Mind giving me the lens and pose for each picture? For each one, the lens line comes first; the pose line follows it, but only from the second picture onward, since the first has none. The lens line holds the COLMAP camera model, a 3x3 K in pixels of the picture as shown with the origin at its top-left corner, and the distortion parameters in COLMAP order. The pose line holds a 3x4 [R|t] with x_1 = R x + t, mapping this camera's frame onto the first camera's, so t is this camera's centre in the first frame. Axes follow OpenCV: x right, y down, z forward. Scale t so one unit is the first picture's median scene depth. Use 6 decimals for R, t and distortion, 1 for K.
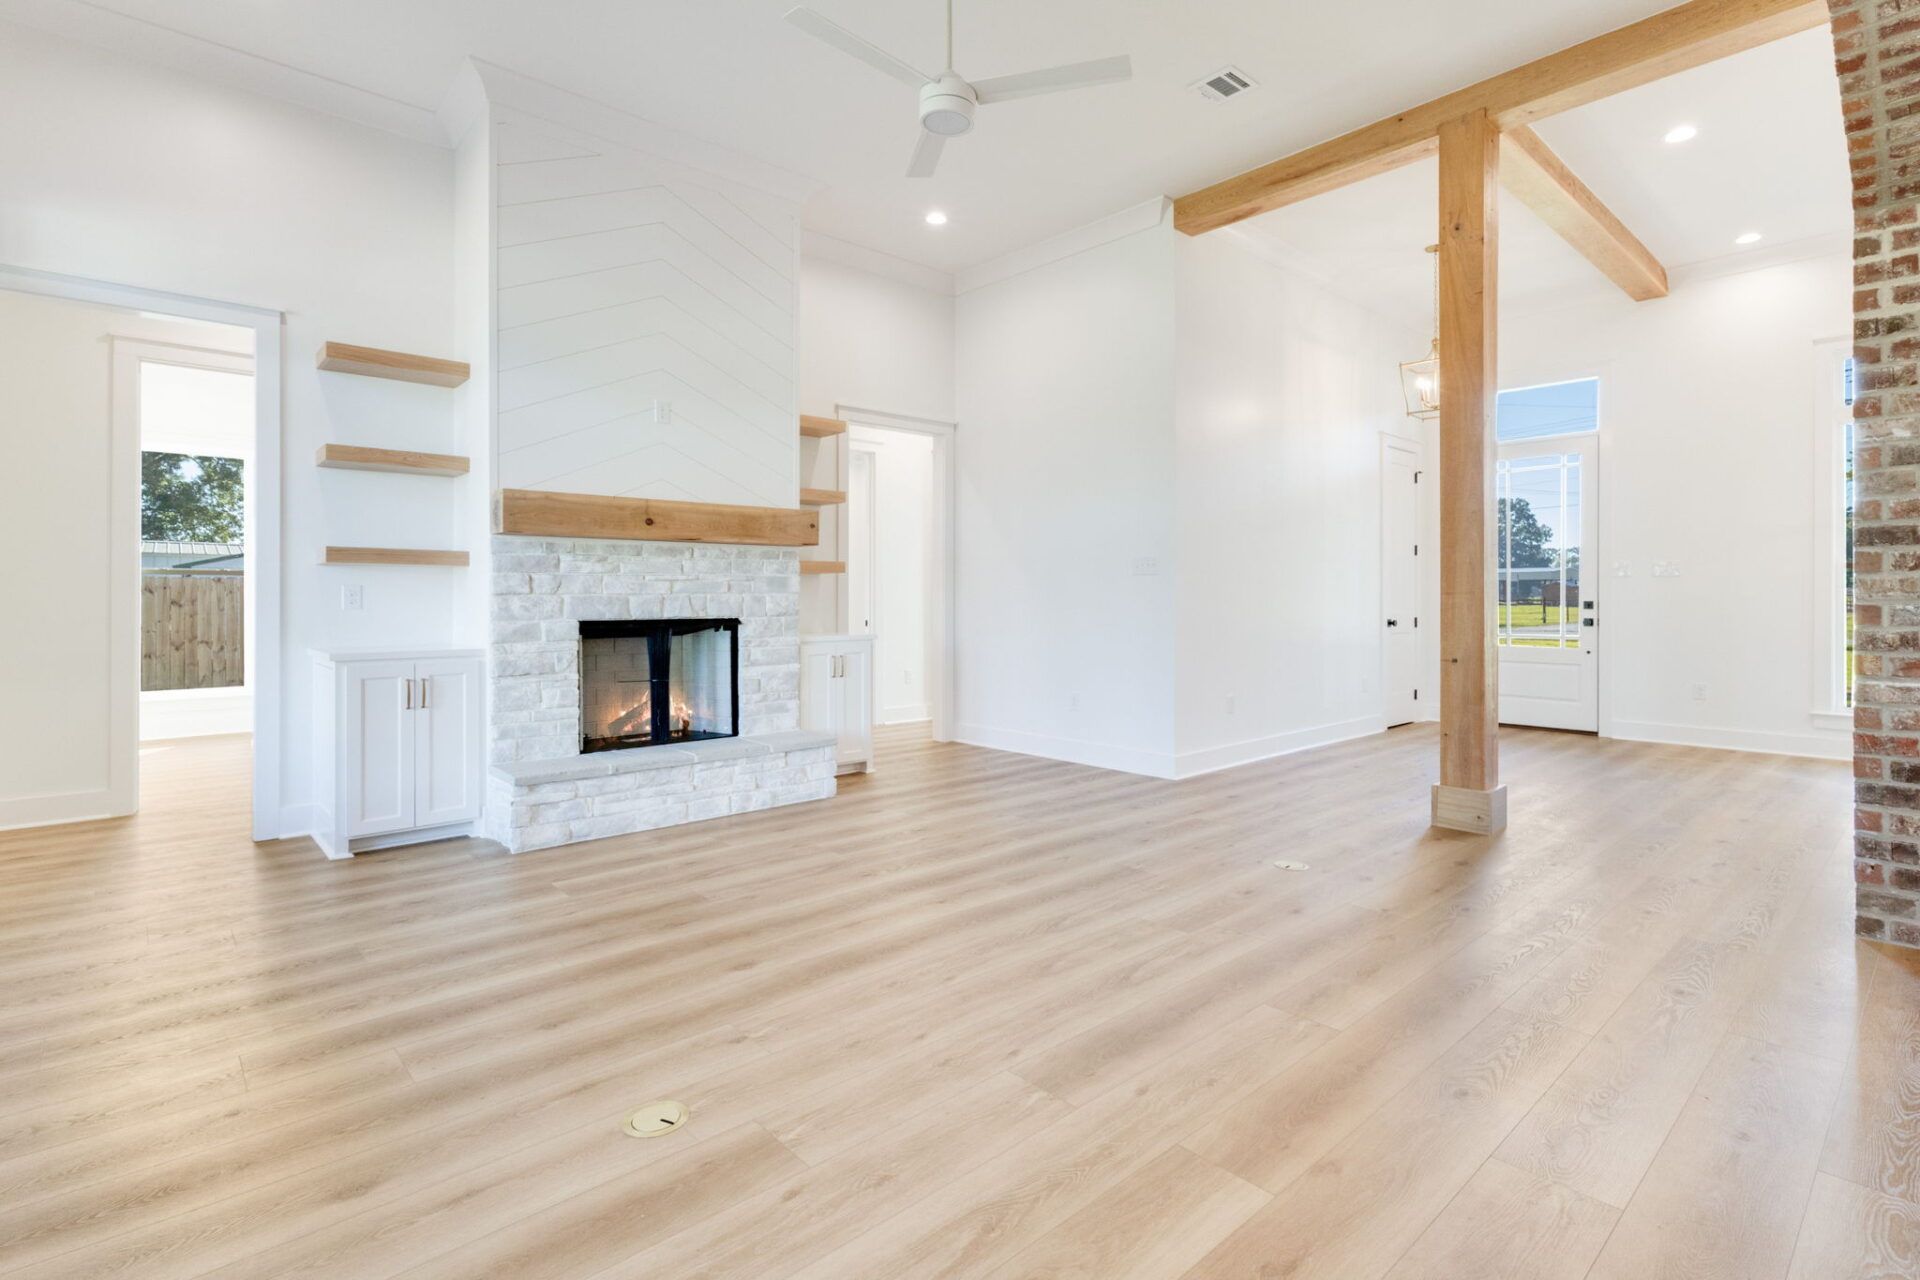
lens RADIAL K [[911.6, 0, 963.5], [0, 911.6, 595.2], [0, 0, 1]] dist [-0.001551, -0.000108]
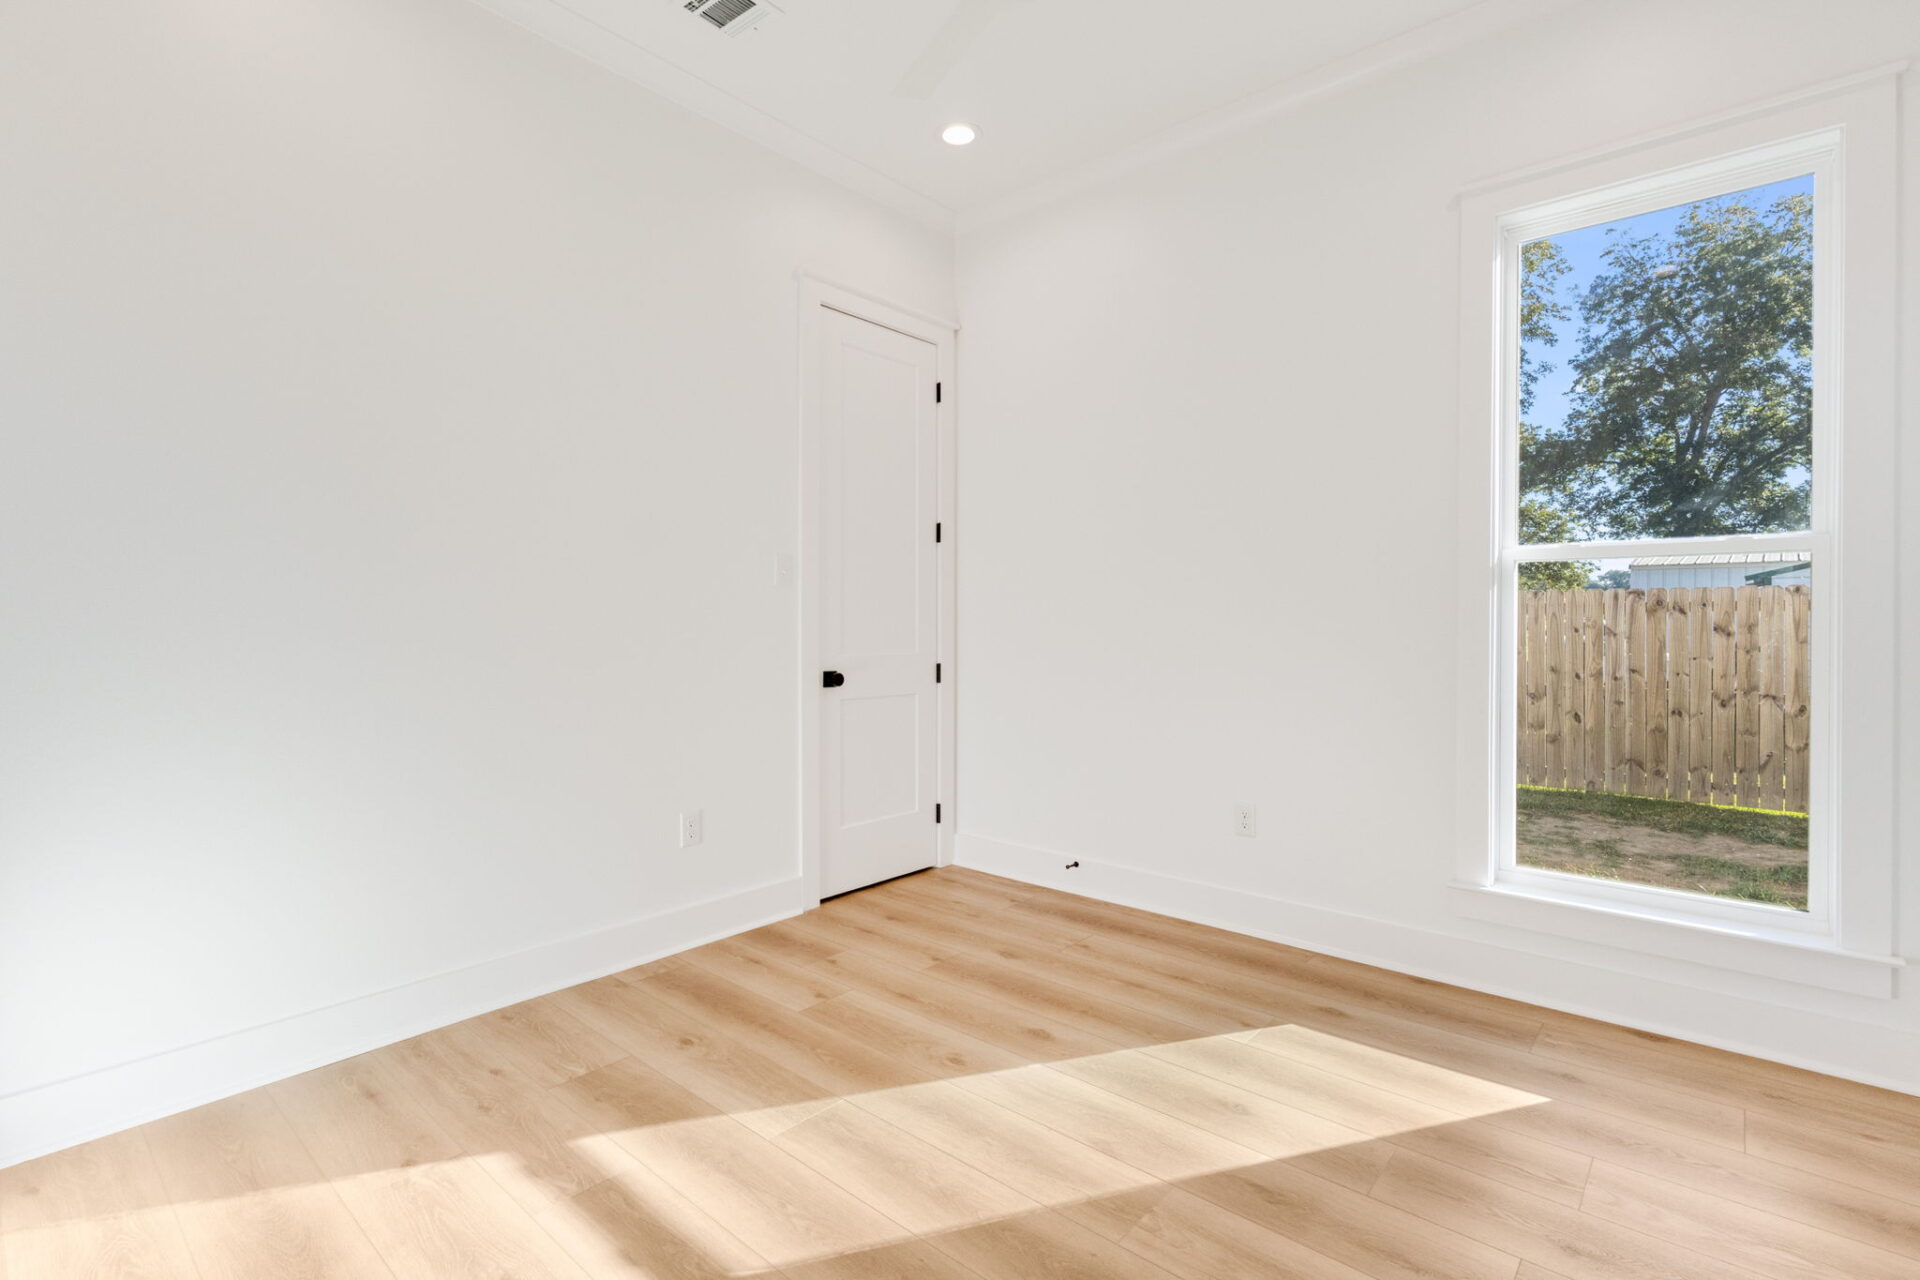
lens RADIAL K [[896.0, 0, 948.5], [0, 896.0, 628.5], [0, 0, 1]] dist [-0.001066, -0.000208]
pose [[0.104459, 0.011056, -0.994468, -0.377636], [0.002109, 0.999933, 0.011339, 0.000274], [0.994527, -0.003282, 0.104428, 0.493888]]
